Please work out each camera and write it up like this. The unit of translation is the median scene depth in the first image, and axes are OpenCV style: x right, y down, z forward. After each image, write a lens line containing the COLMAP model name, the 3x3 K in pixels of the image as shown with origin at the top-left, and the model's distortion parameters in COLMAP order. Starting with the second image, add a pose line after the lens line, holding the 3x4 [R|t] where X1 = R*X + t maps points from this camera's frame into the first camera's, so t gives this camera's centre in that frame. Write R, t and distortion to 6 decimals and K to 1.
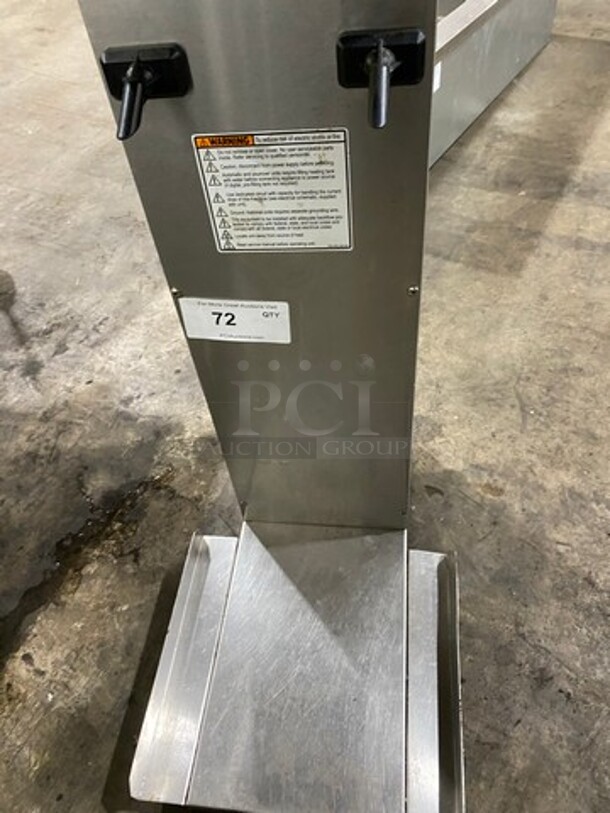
lens RADIAL K [[607.2, 0, 305.0], [0, 607.2, 406.5], [0, 0, 1]] dist [0.080188, -0.248838]
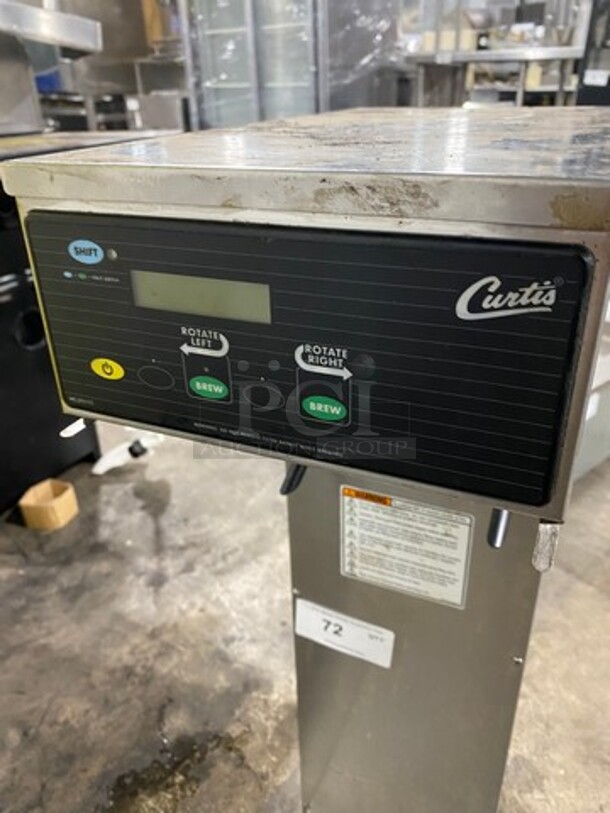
lens RADIAL K [[614.1, 0, 305.0], [0, 614.1, 406.5], [0, 0, 1]] dist [-0.000933, -0.004304]
pose [[0.948792, 0.199266, -0.245125, 0.004495], [-0.272075, 0.909760, -0.313549, -0.086728], [0.160525, 0.364185, 0.917388, -0.077139]]
